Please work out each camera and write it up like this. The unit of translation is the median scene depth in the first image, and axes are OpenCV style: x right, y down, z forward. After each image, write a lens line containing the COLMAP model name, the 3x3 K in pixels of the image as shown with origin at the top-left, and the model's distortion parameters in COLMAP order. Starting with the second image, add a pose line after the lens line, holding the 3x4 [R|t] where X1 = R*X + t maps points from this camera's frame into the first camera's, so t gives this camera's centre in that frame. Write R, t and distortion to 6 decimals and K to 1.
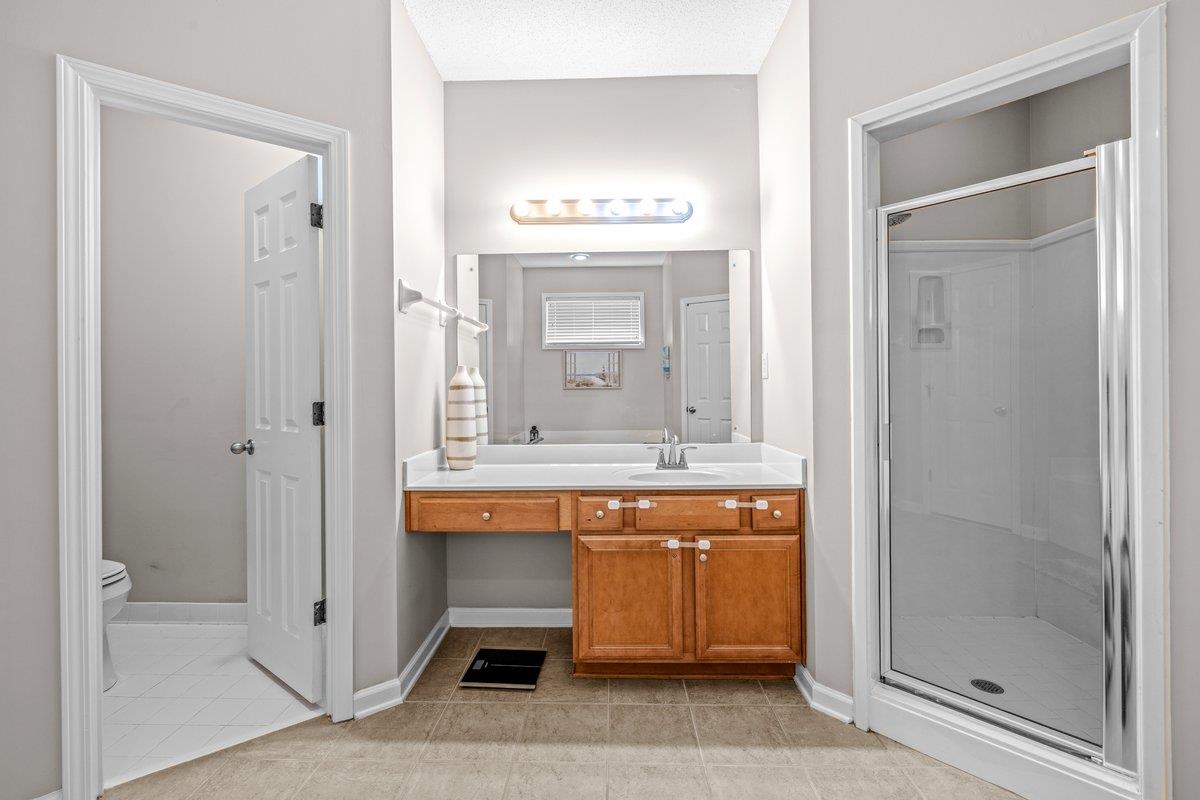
lens RADIAL K [[509.0, 0, 599.3], [0, 509.0, 385.1], [0, 0, 1]] dist [0.001045, 0.000338]
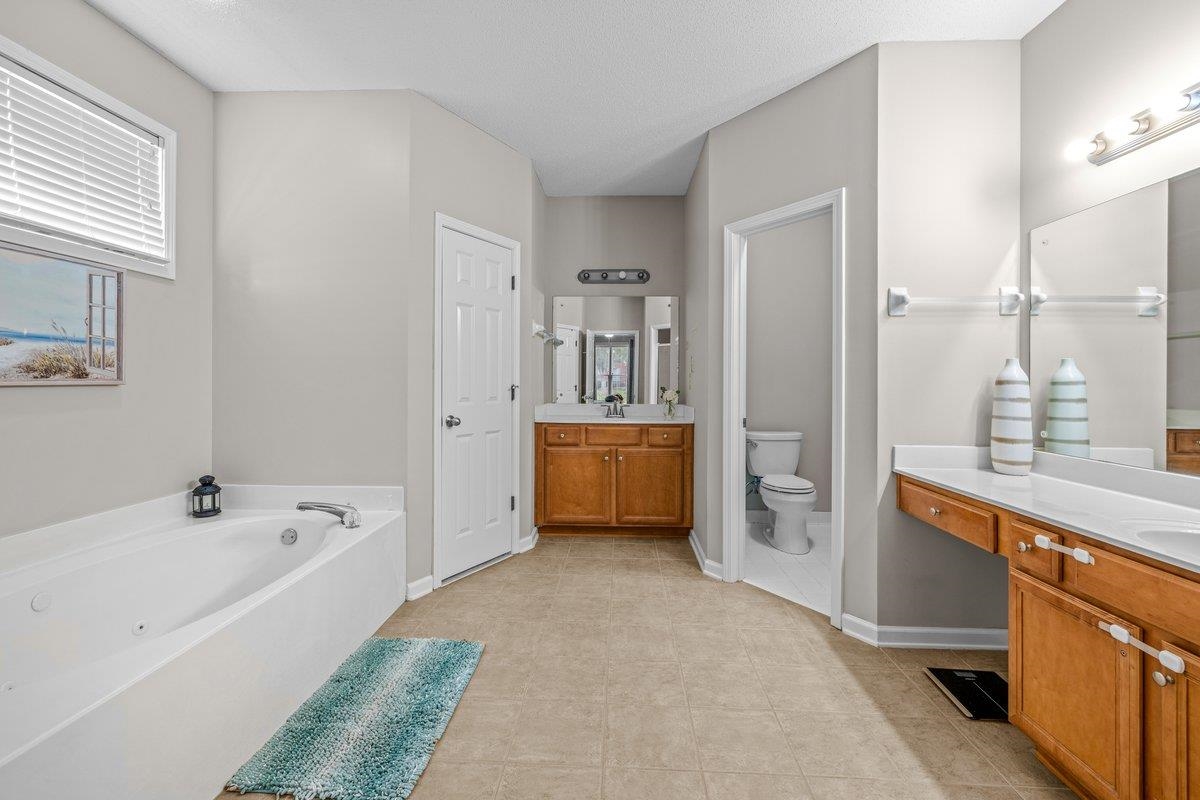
lens RADIAL K [[509.0, 0, 599.3], [0, 509.0, 385.1], [0, 0, 1]] dist [0.001045, 0.000338]
pose [[-0.021049, 0.015814, -0.999653, 0.790840], [-0.002493, 0.999871, 0.015870, -0.004771], [0.999775, 0.002827, -0.021007, 0.367011]]
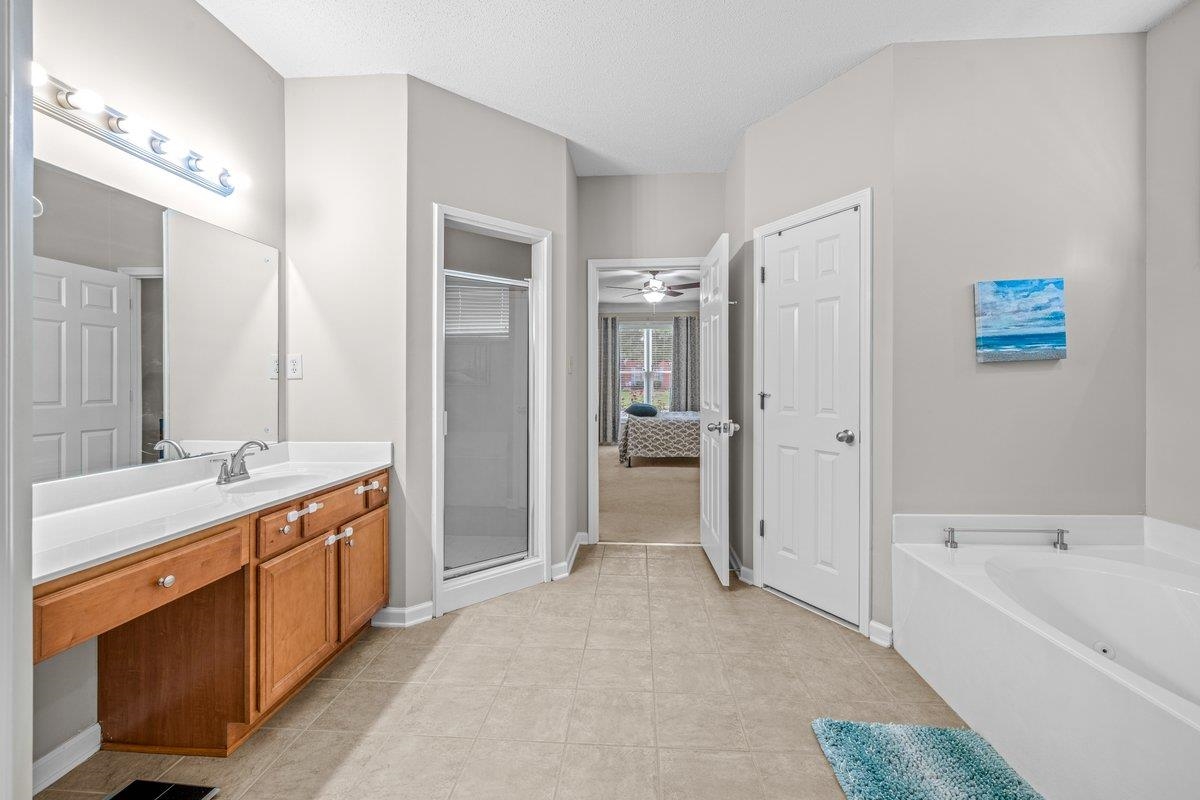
lens RADIAL K [[509.0, 0, 599.3], [0, 509.0, 385.1], [0, 0, 1]] dist [0.001045, 0.000338]
pose [[0.044446, 0.010926, 0.998952, -0.863355], [-0.004651, 0.999932, -0.010730, 0.008763], [-0.999001, -0.004169, 0.044494, 0.418162]]
